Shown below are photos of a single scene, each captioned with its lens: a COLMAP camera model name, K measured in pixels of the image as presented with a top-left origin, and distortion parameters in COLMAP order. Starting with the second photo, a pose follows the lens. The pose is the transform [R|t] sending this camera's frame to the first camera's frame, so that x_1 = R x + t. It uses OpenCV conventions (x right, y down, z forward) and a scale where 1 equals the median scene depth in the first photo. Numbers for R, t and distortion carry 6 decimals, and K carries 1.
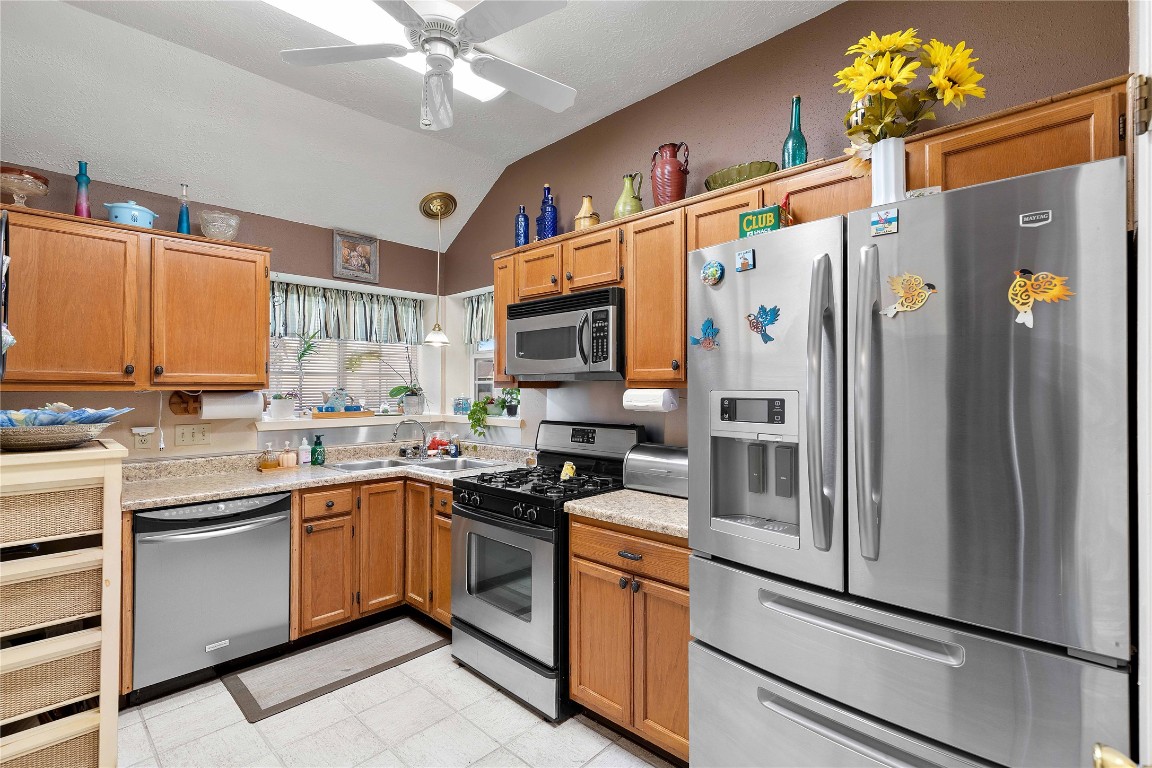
lens RADIAL K [[534.2, 0, 588.4], [0, 534.2, 381.5], [0, 0, 1]] dist [-0.000103, 0.000315]
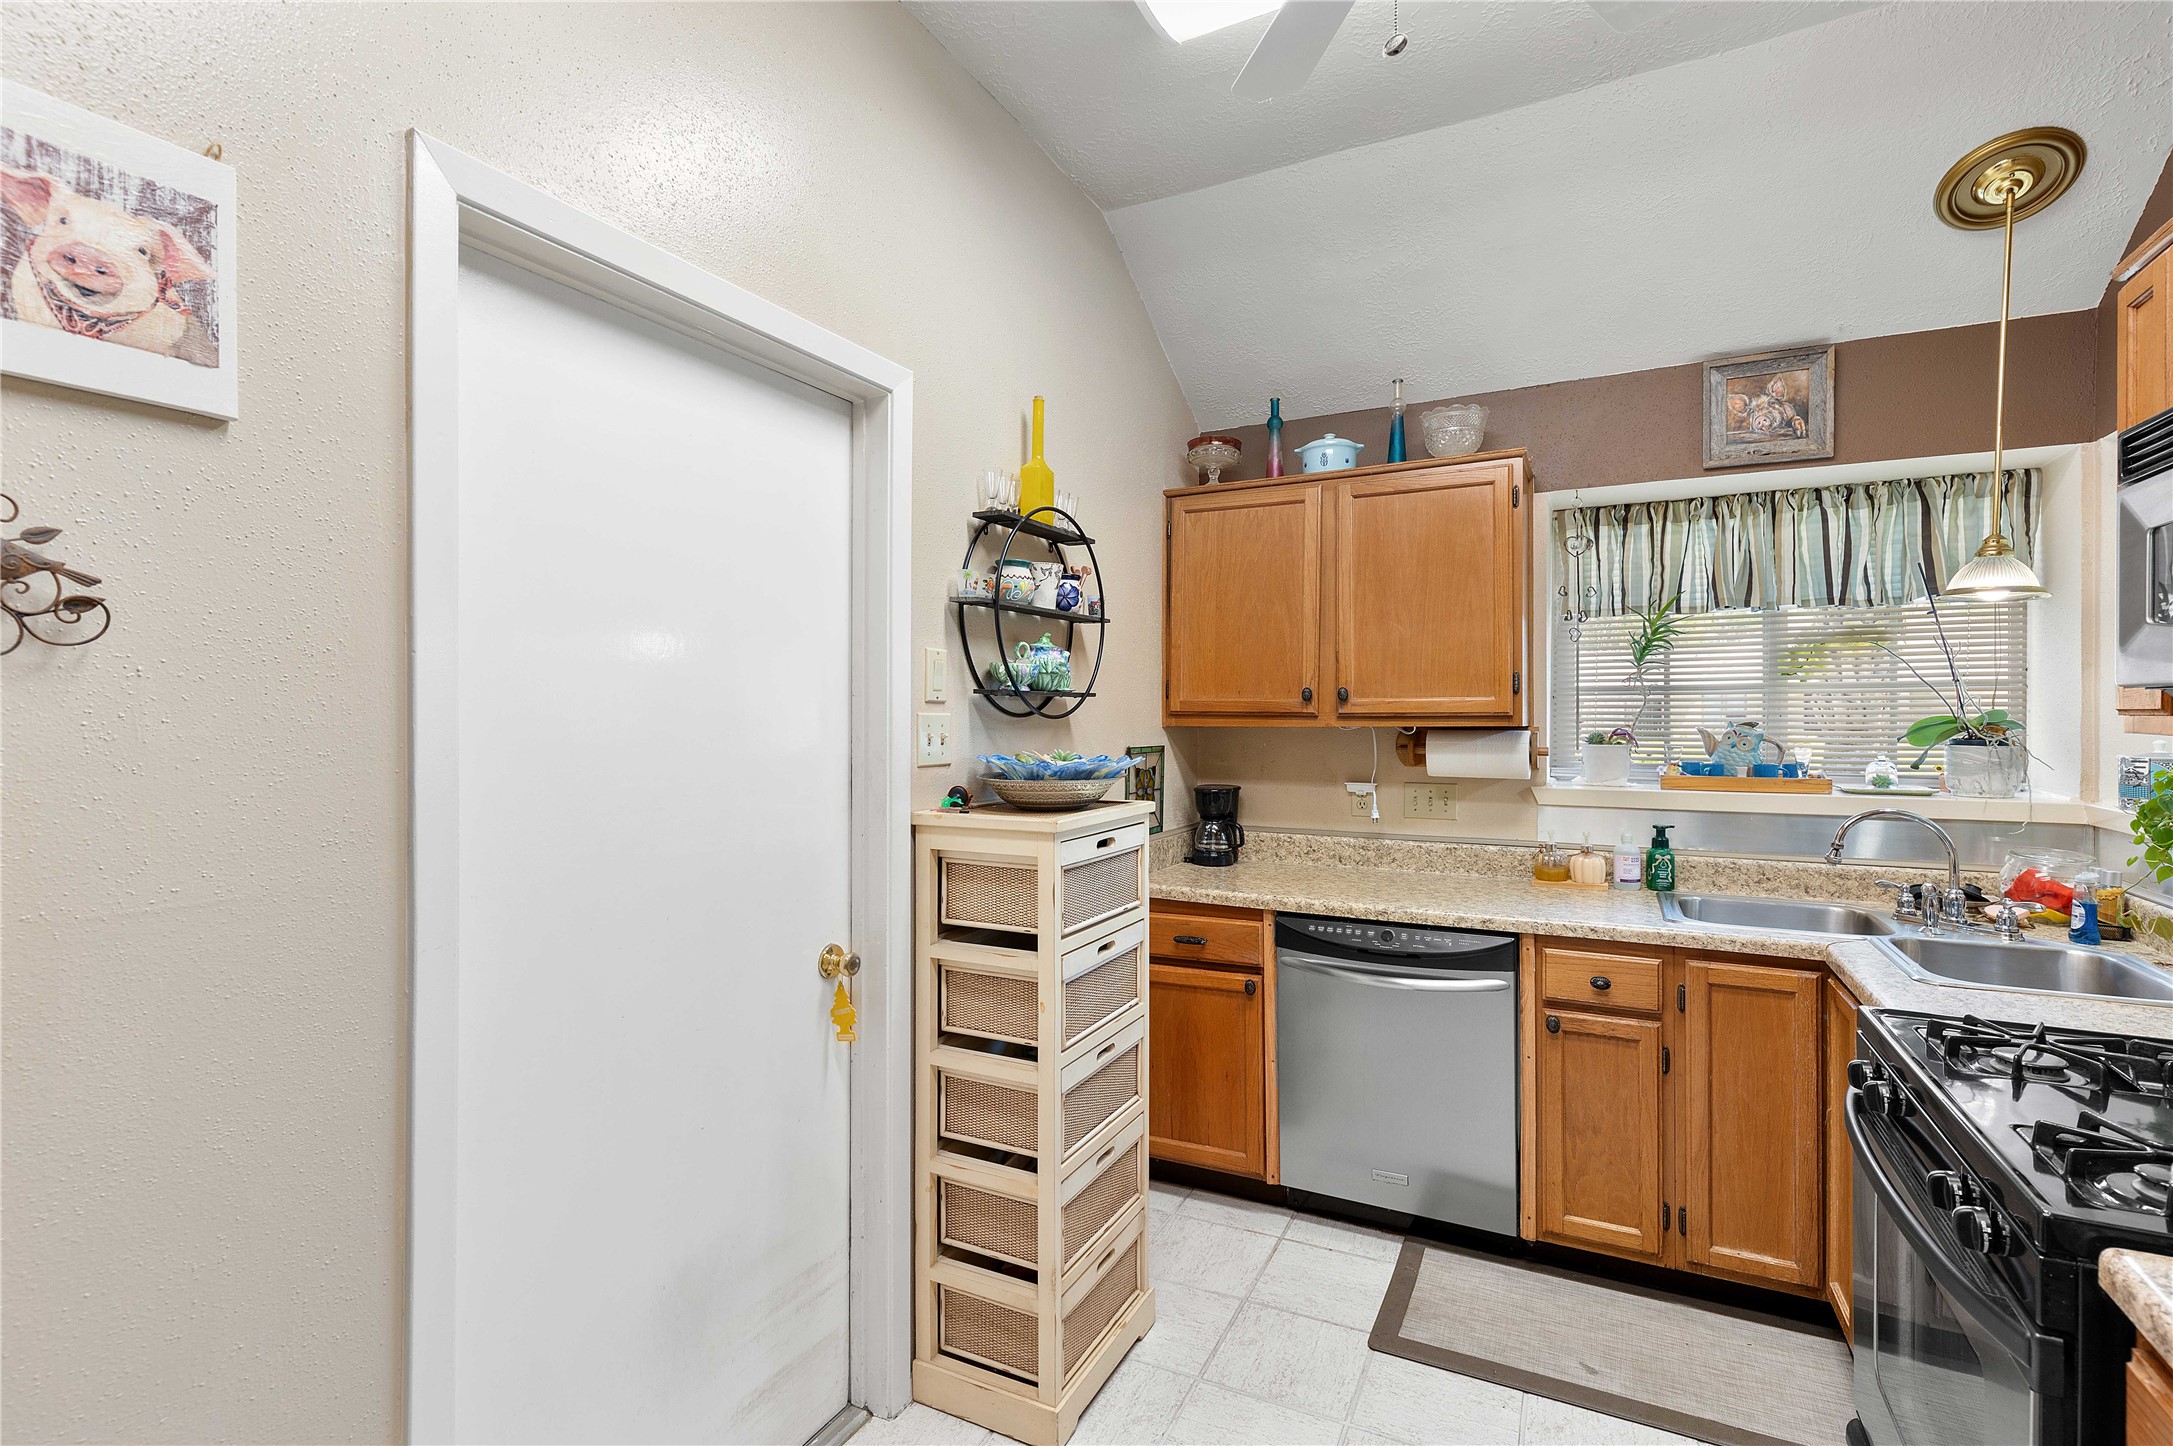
lens RADIAL K [[966.8, 0, 1121.3], [0, 966.8, 711.4], [0, 0, 1]] dist [0.000935, -0.000053]
pose [[0.286861, 0.002519, -0.957969, 0.185253], [0.015261, 0.999858, 0.007199, -0.012192], [0.957851, -0.016685, 0.286782, 0.384458]]
